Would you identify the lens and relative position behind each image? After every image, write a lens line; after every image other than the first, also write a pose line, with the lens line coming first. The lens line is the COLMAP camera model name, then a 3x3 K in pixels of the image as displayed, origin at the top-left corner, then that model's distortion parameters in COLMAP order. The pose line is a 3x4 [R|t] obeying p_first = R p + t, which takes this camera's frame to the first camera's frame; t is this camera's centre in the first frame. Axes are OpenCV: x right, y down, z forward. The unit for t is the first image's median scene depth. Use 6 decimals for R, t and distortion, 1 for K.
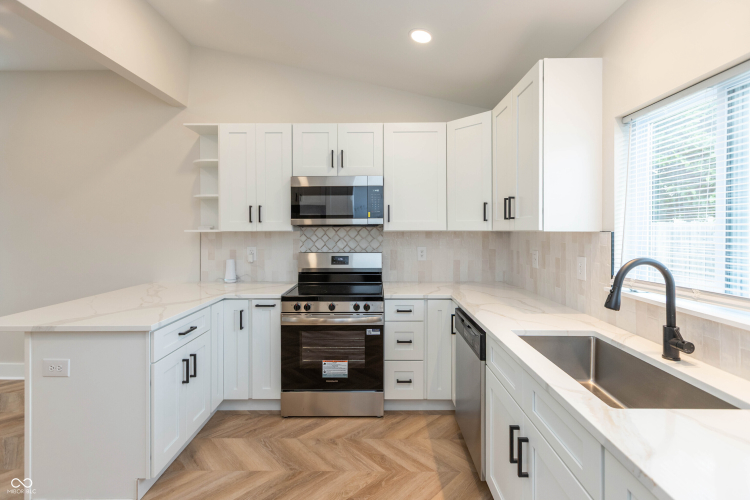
lens RADIAL K [[344.8, 0, 370.7], [0, 344.8, 229.1], [0, 0, 1]] dist [-0.000268, -0.000166]
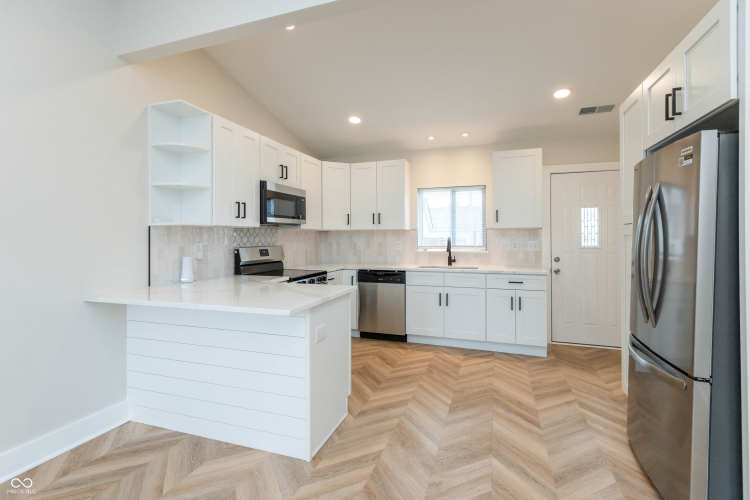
lens RADIAL K [[342.8, 0, 373.7], [0, 342.8, 234.6], [0, 0, 1]] dist [0.001041, 0.000056]
pose [[0.328432, 0.009463, 0.944480, -1.248603], [0.003576, 0.999930, -0.011262, 0.047834], [-0.944521, 0.007076, 0.328375, 0.275578]]
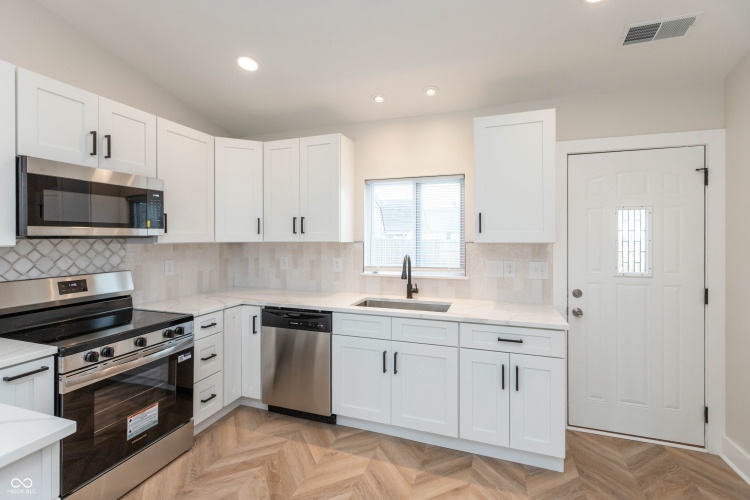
lens RADIAL K [[340.2, 0, 376.1], [0, 340.2, 237.1], [0, 0, 1]] dist [-0.000003, 0.000011]
pose [[0.319000, 0.003461, 0.947748, -0.617254], [0.001628, 0.999990, -0.004200, -0.005877], [-0.947753, 0.002883, 0.318991, 0.233042]]
